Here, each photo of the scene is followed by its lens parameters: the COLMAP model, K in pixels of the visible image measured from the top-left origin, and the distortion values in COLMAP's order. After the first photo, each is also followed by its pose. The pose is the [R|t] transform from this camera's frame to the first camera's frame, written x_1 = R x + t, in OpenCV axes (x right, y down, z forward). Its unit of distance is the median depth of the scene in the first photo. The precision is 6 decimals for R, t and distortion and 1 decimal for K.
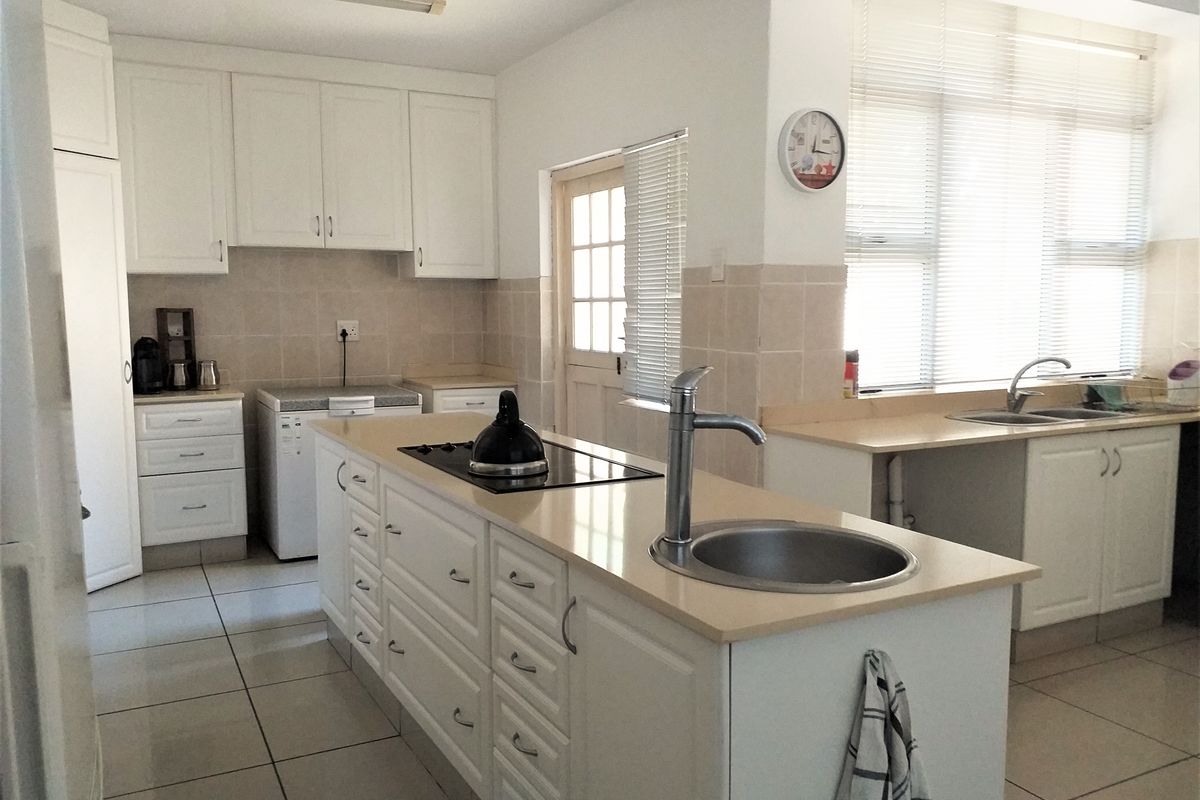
lens RADIAL K [[942.6, 0, 594.1], [0, 942.6, 398.3], [0, 0, 1]] dist [0.057452, -0.001837]
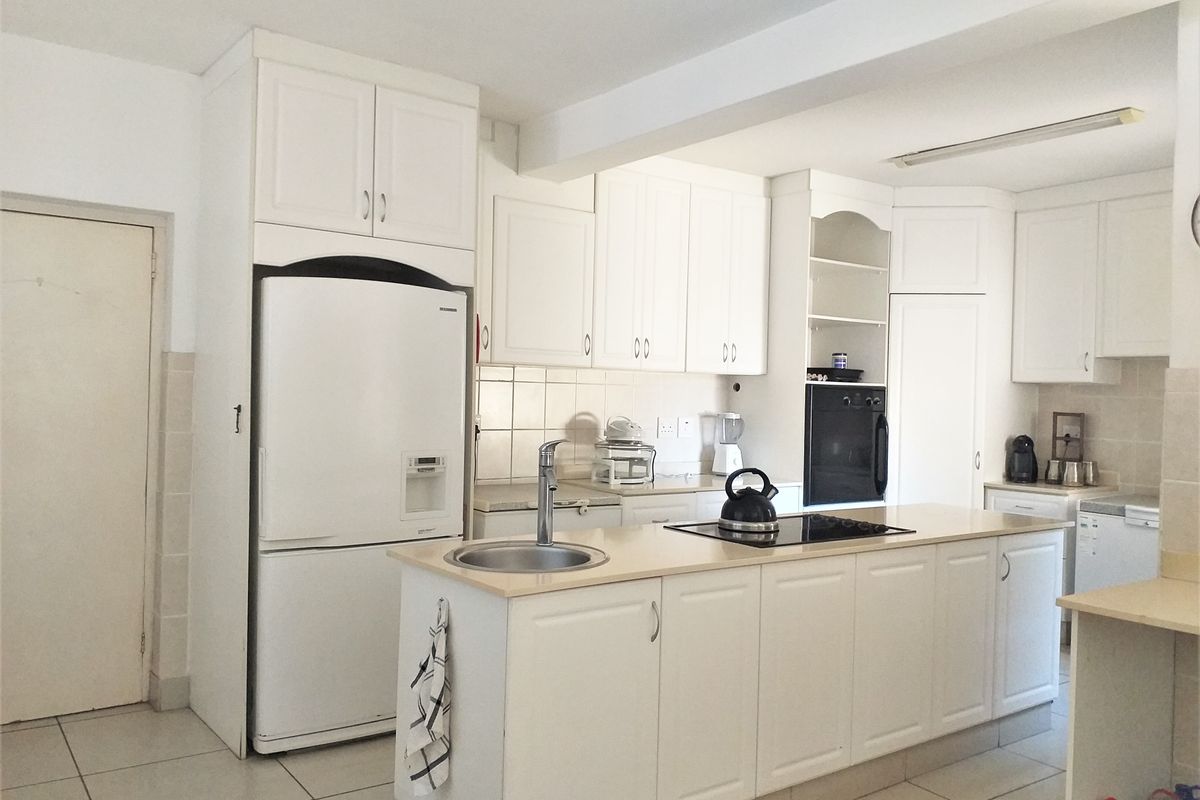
lens RADIAL K [[942.6, 0, 594.1], [0, 942.6, 398.3], [0, 0, 1]] dist [0.057452, -0.001837]
pose [[0.142707, 0.015332, -0.989646, 0.638943], [-0.122596, 0.992454, -0.002303, -0.041167], [0.982143, 0.121656, 0.143510, 0.293378]]
